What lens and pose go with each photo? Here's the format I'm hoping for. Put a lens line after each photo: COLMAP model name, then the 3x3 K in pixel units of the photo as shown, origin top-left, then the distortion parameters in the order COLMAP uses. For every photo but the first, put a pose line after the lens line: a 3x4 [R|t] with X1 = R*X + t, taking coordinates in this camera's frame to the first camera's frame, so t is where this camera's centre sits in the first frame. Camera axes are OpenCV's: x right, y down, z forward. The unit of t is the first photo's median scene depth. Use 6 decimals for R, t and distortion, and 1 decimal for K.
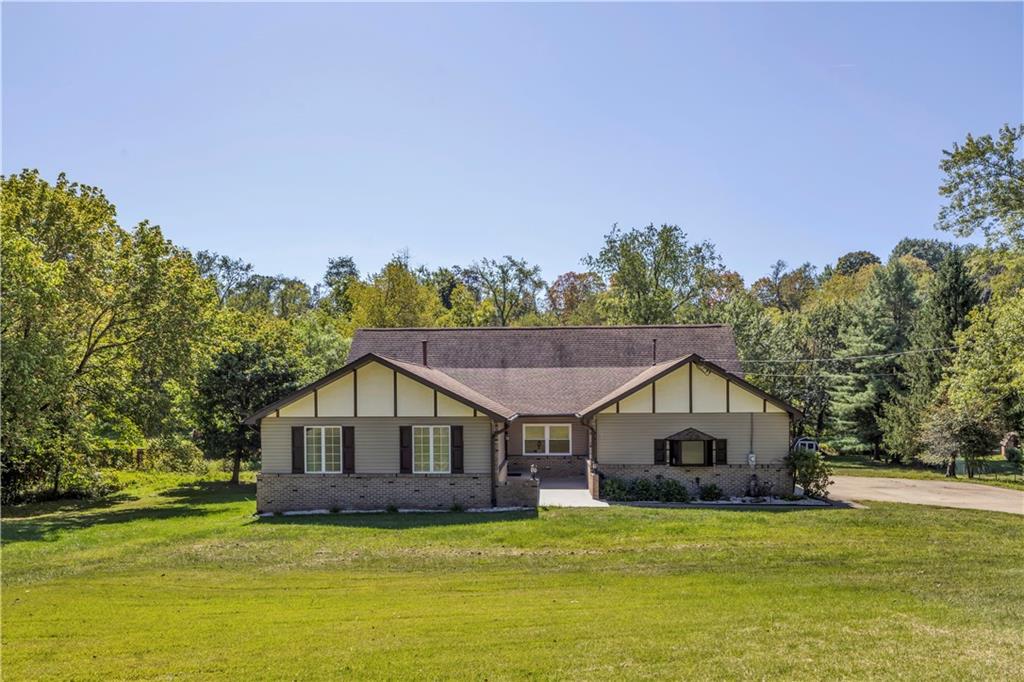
lens RADIAL K [[690.2, 0, 513.2], [0, 690.2, 367.6], [0, 0, 1]] dist [-0.007861, -0.002157]
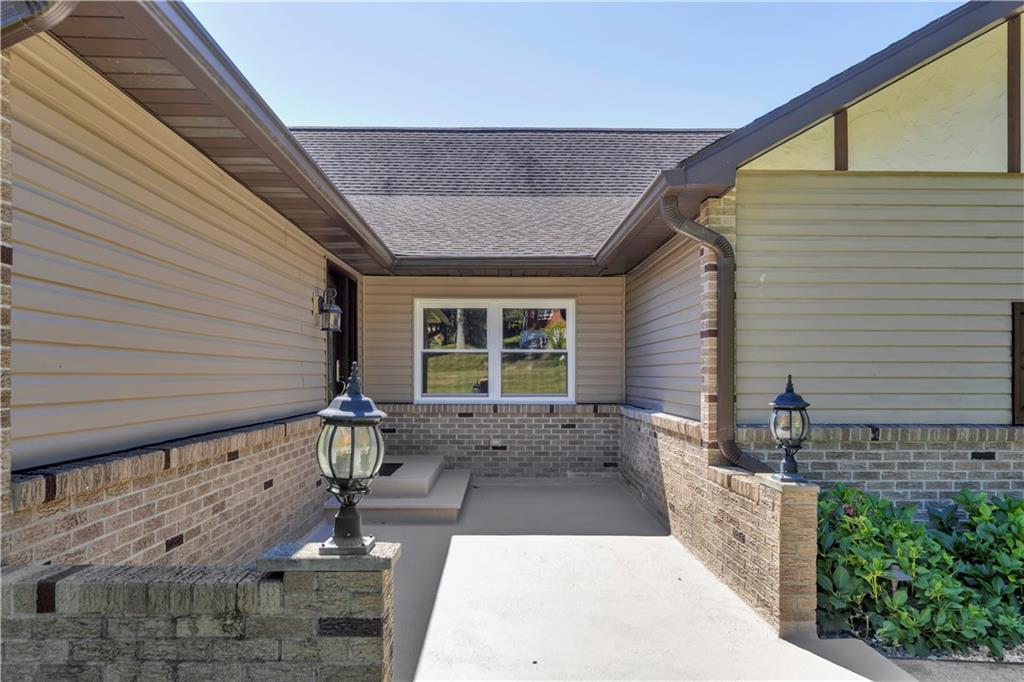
lens RADIAL K [[690.2, 0, 513.2], [0, 690.2, 367.6], [0, 0, 1]] dist [-0.007861, -0.002157]
pose [[0.997558, 0.006208, 0.069566, 0.037057], [-0.008276, 0.999531, 0.029475, 0.103839], [-0.069350, -0.029979, 0.997142, 0.705877]]
